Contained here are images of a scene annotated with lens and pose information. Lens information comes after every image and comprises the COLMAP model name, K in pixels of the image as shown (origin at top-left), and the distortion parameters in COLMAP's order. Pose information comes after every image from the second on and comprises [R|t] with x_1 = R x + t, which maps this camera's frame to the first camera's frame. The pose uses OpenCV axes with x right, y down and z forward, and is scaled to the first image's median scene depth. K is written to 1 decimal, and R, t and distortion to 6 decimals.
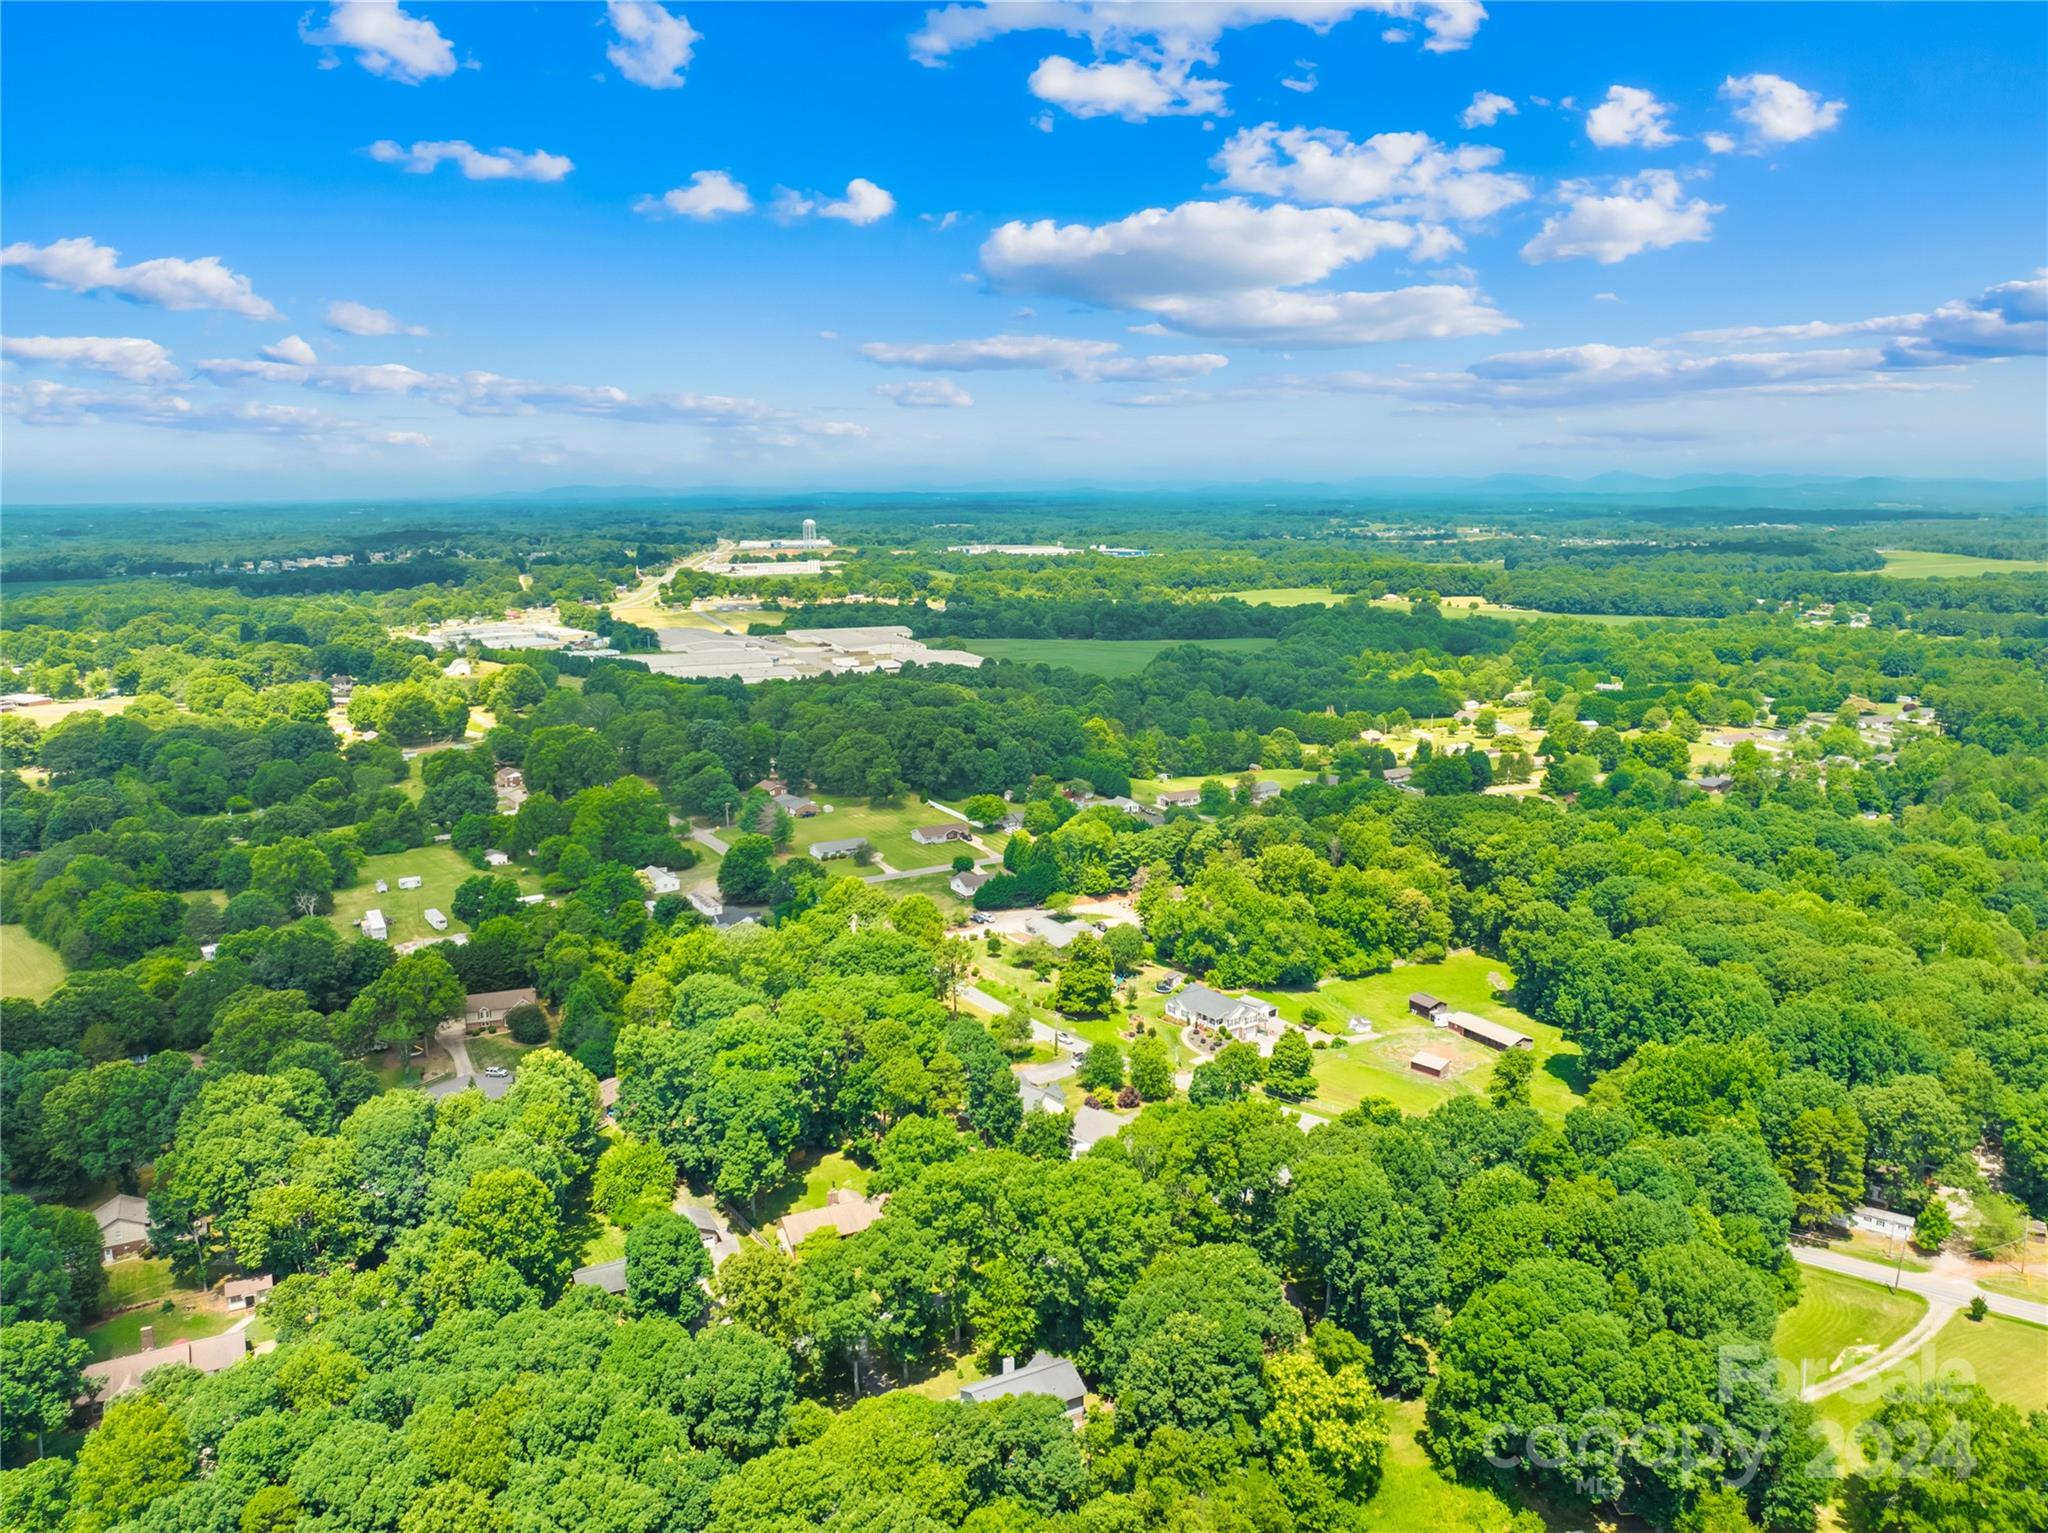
lens RADIAL K [[1449.5, 0, 1029.3], [0, 1449.5, 687.0], [0, 0, 1]] dist [-0.031716, -0.003607]
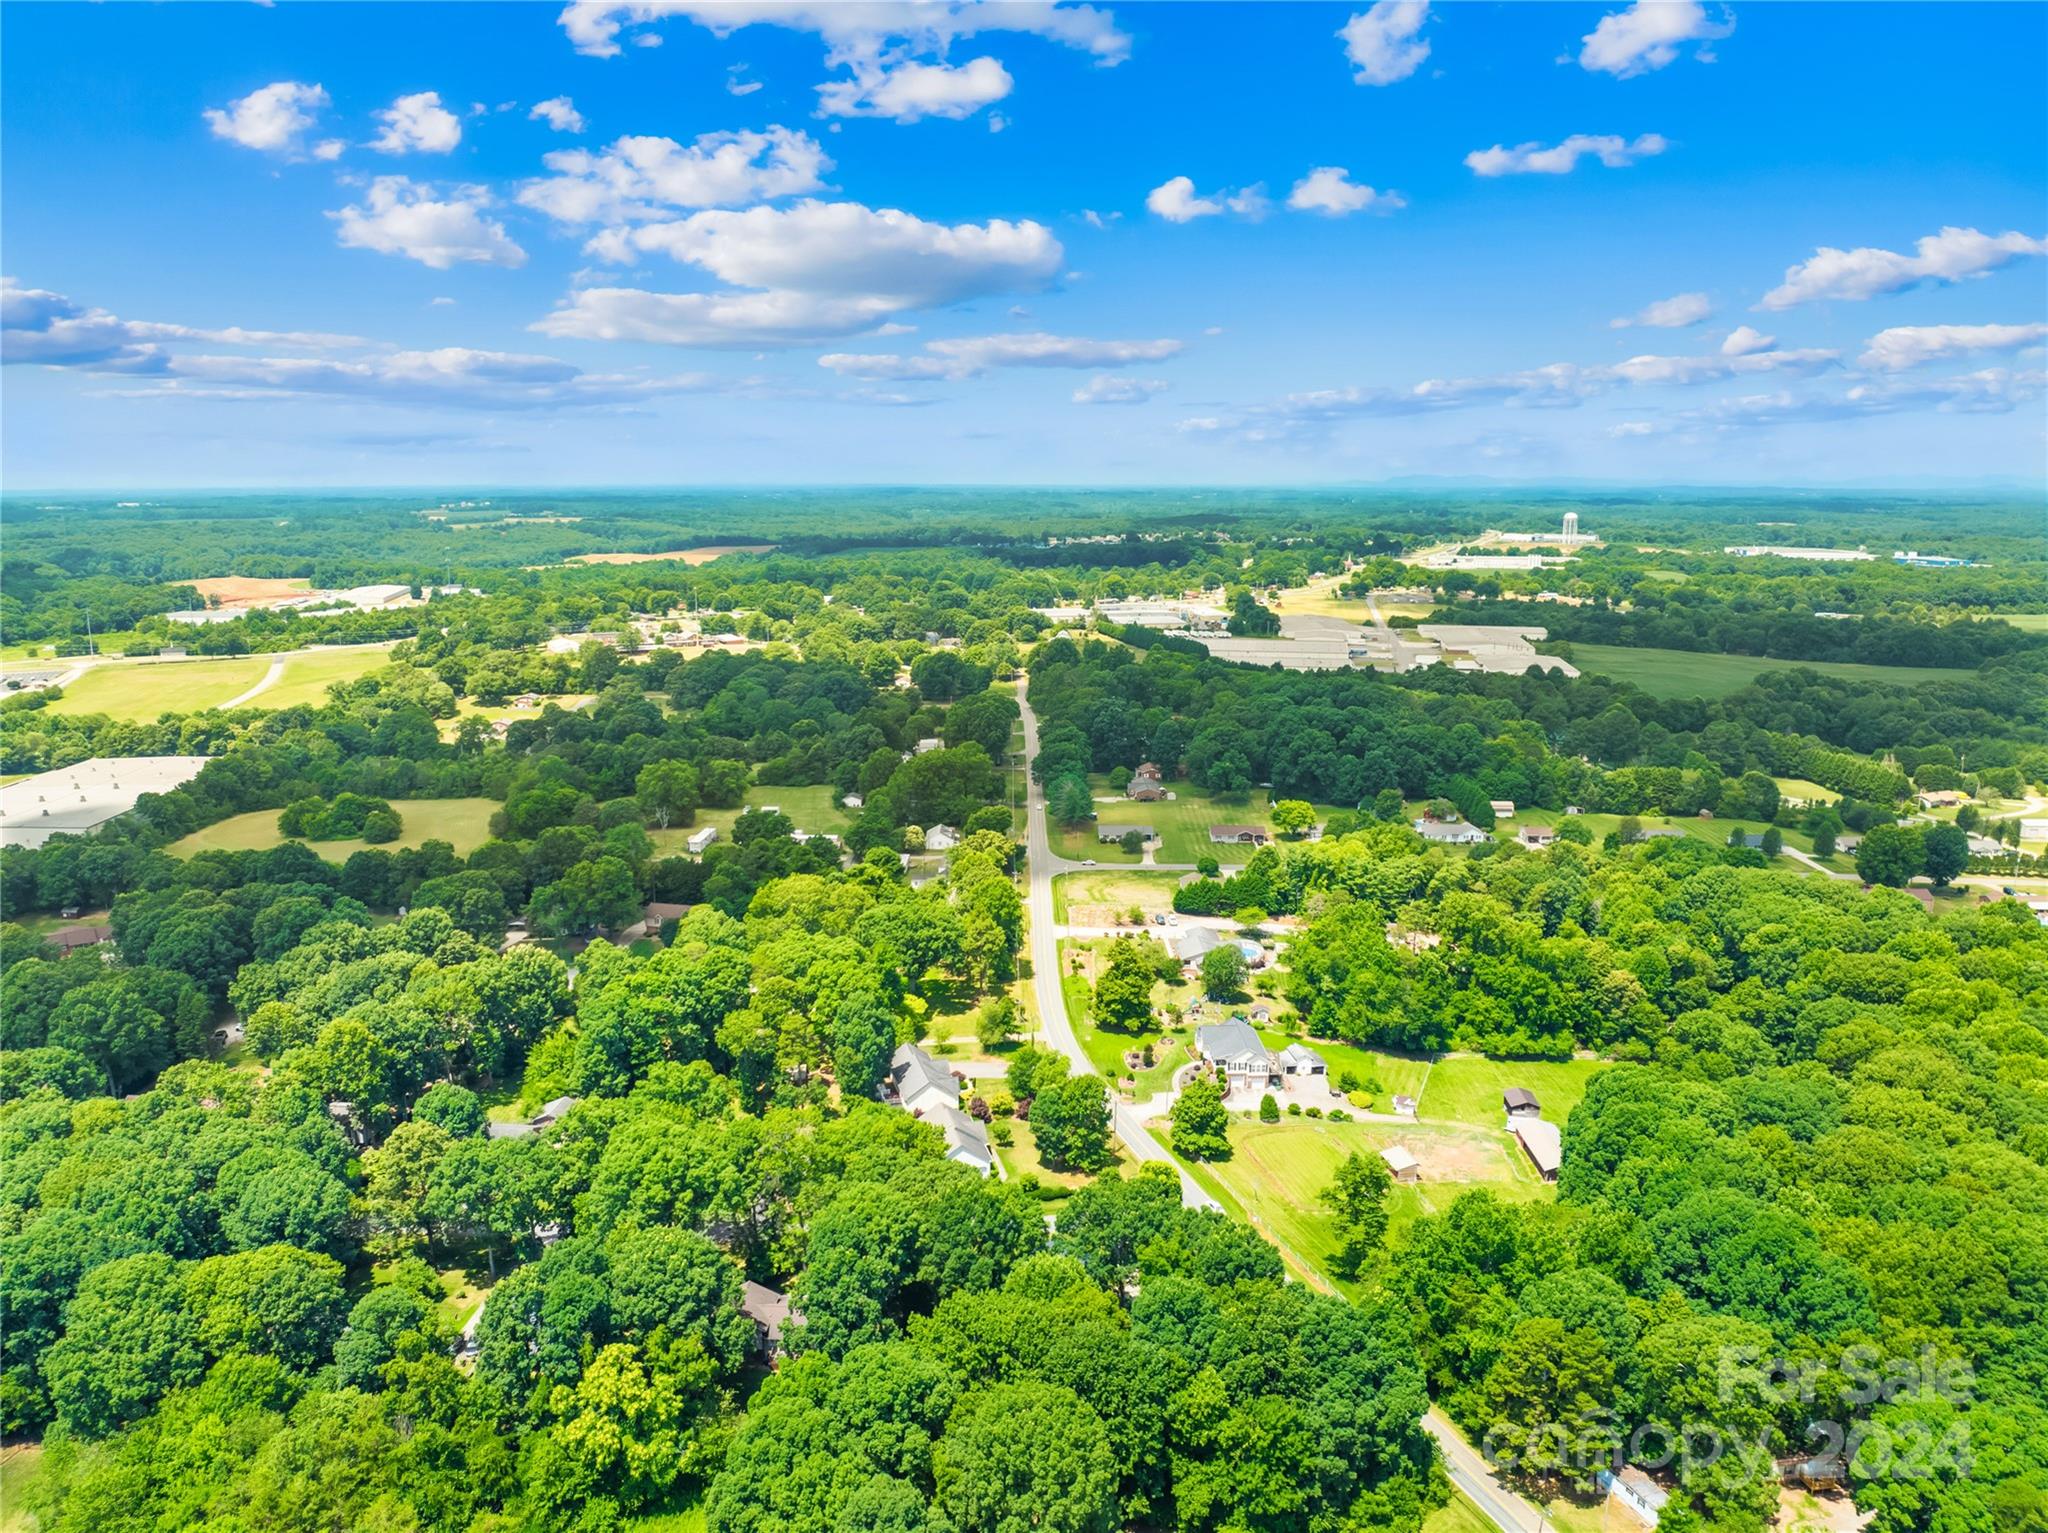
lens RADIAL K [[1436.9, 0, 1029.5], [0, 1436.9, 647.9], [0, 0, 1]] dist [-0.030040, -0.002946]
pose [[0.850888, 0.070928, -0.520537, 0.327902], [-0.080644, 0.996735, 0.003991, -0.017791], [0.519121, 0.038582, 0.853830, 0.097422]]
